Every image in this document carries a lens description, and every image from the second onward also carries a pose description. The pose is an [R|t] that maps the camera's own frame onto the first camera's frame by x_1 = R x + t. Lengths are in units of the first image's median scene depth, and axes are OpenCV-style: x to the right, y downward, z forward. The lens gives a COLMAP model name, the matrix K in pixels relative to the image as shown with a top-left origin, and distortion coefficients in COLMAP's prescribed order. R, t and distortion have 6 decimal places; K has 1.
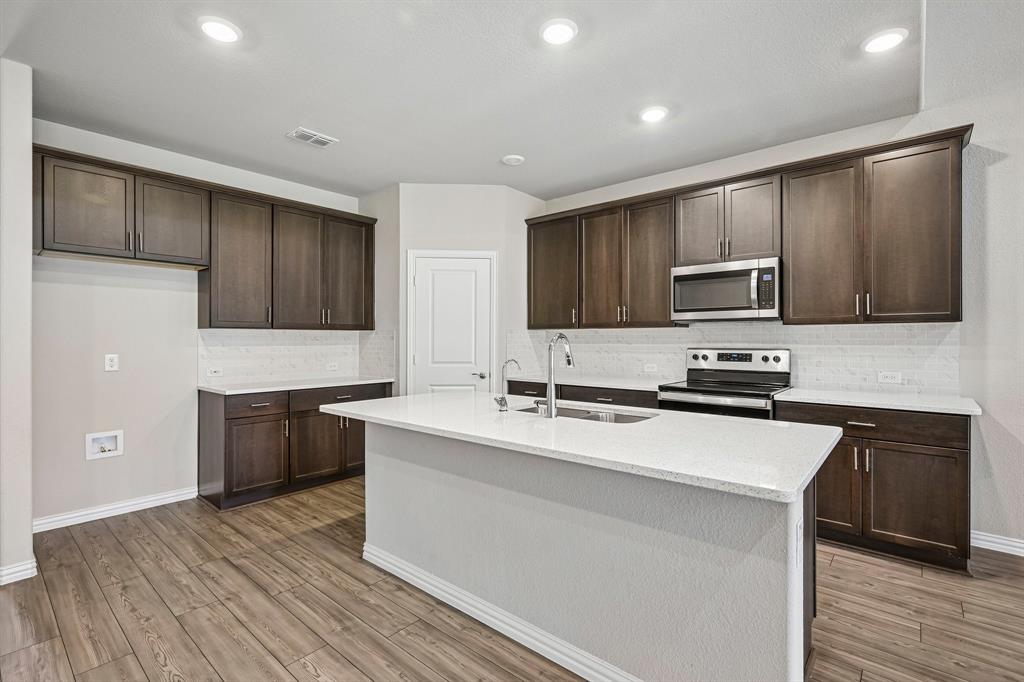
lens RADIAL K [[468.2, 0, 512.7], [0, 468.2, 341.1], [0, 0, 1]] dist [-0.010994, 0.001019]
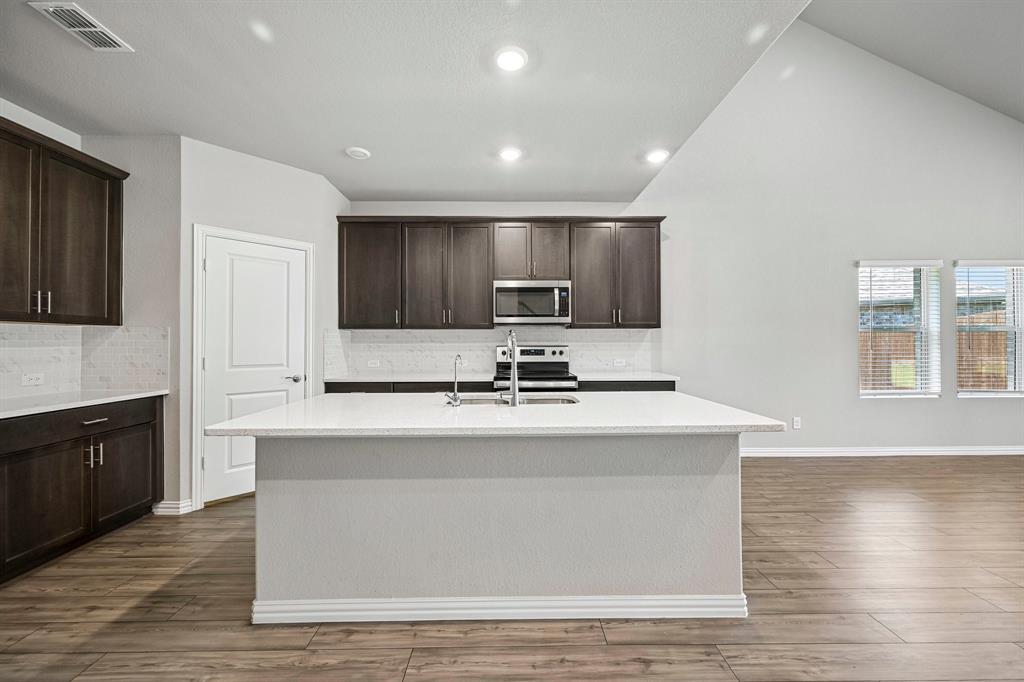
lens RADIAL K [[404.2, 0, 512.0], [0, 404.2, 339.8], [0, 0, 1]] dist [-0.004119, 0.000203]
pose [[0.750226, 0.005307, 0.661160, -0.317774], [0.005919, 0.999874, -0.014741, 0.014592], [-0.661155, 0.014972, 0.750100, 0.167285]]
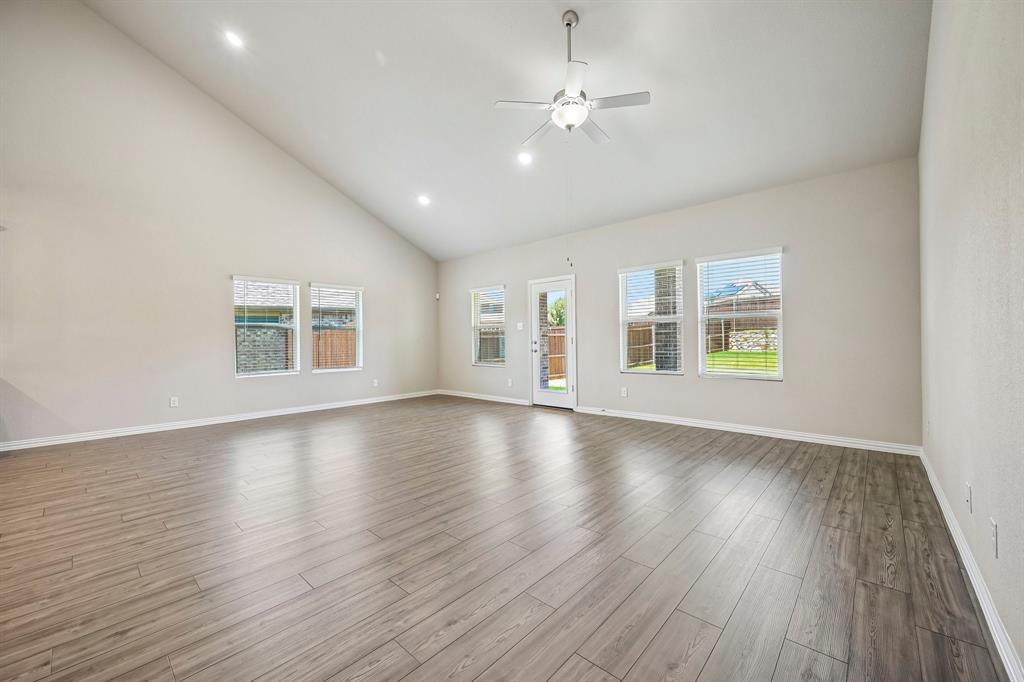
lens RADIAL K [[404.2, 0, 521.8], [0, 404.2, 332.9], [0, 0, 1]] dist [-0.004119, 0.000203]
pose [[-0.023994, 0.021378, 0.999483, -0.389673], [0.019154, 0.999598, -0.020921, 0.054916], [-0.999529, 0.018642, -0.024394, -0.757486]]
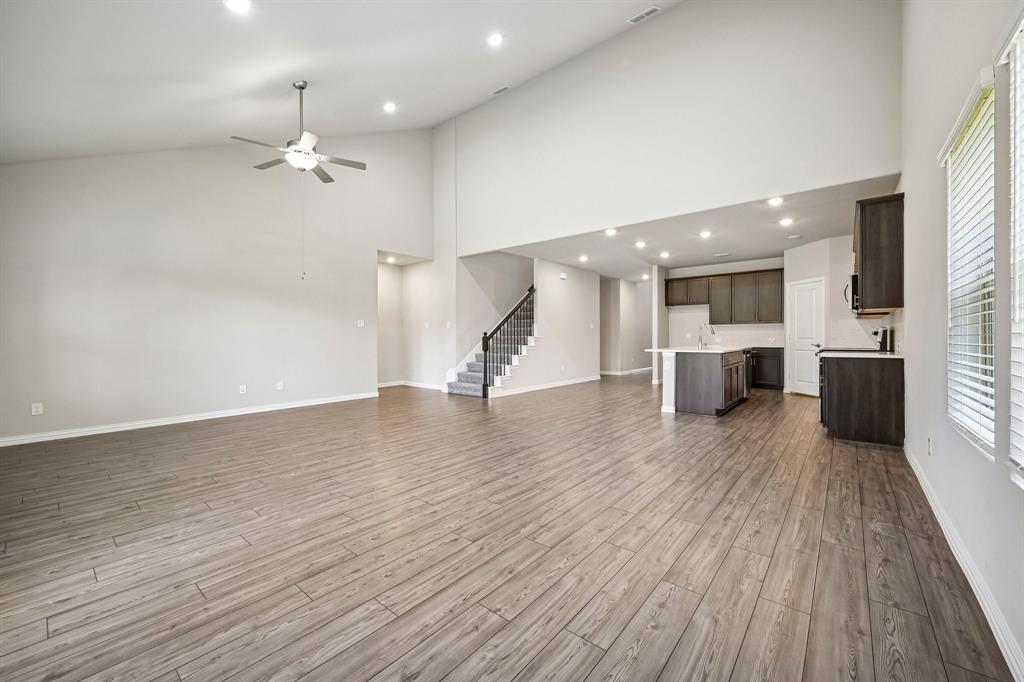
lens RADIAL K [[404.2, 0, 516.4], [0, 404.2, 346.2], [0, 0, 1]] dist [-0.004119, 0.000203]
pose [[0.063306, 0.024538, -0.997692, 1.725372], [-0.000815, 0.999699, 0.024536, 0.046050], [0.997994, -0.000740, 0.063307, -0.356185]]
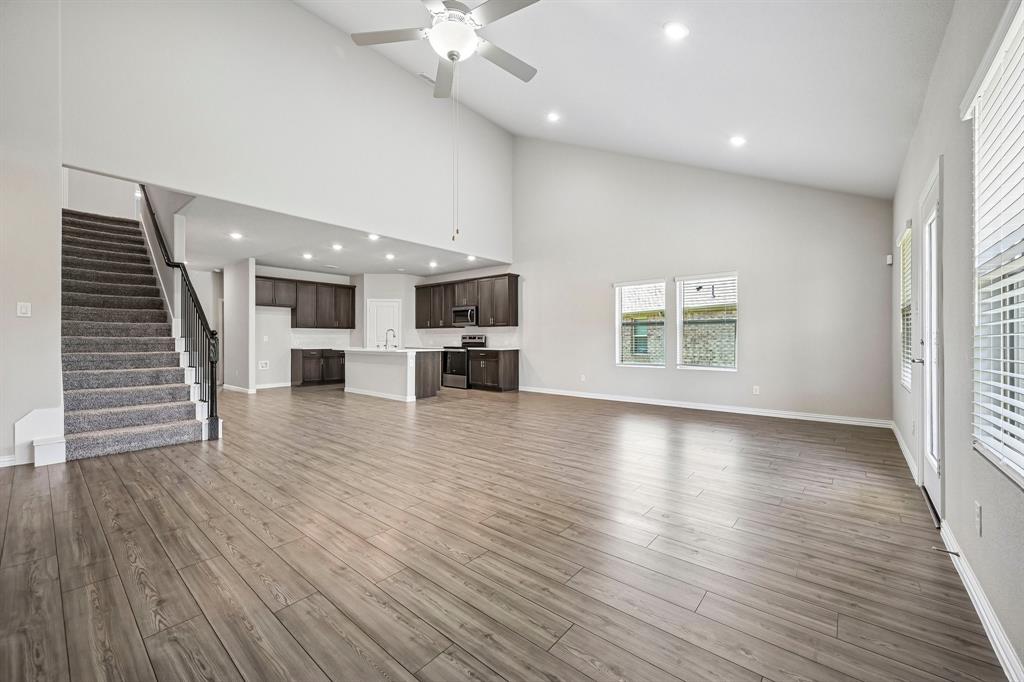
lens RADIAL K [[404.2, 0, 516.5], [0, 404.2, 338.5], [0, 0, 1]] dist [-0.004119, 0.000203]
pose [[0.998657, 0.000068, 0.051807, 0.601796], [0.000292, 0.999976, -0.006931, 0.057170], [-0.051806, 0.006937, 0.998633, -1.601341]]
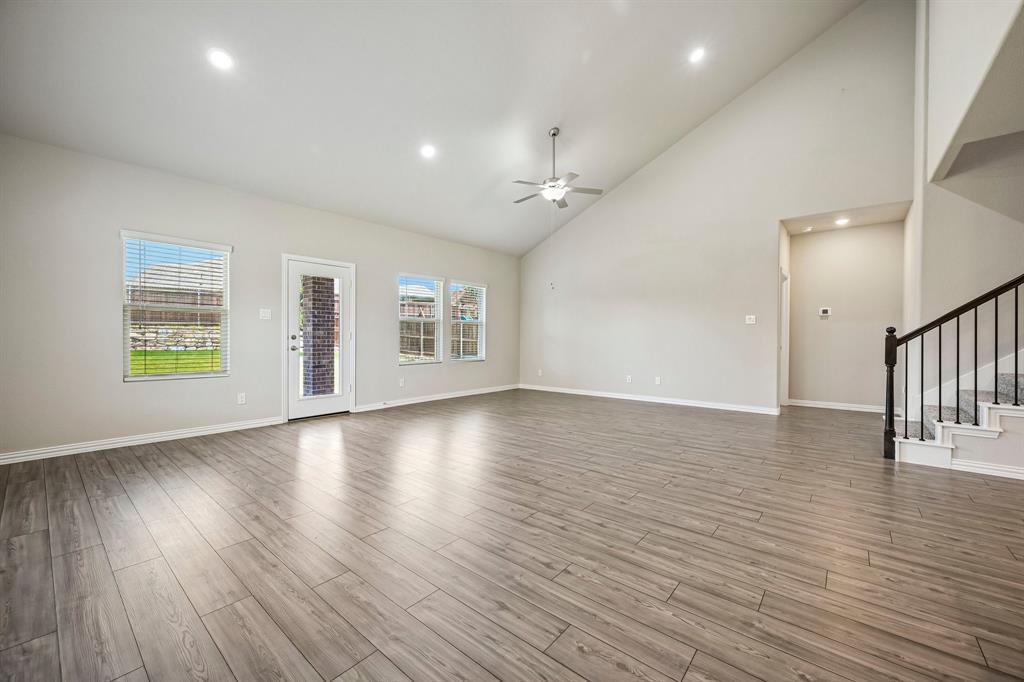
lens RADIAL K [[404.2, 0, 508.6], [0, 404.2, 331.6], [0, 0, 1]] dist [-0.004119, 0.000203]
pose [[-0.998797, -0.003696, -0.048896, 0.752024], [-0.003433, 0.999979, -0.005452, 0.046137], [0.048915, -0.005277, -0.998789, 0.540359]]
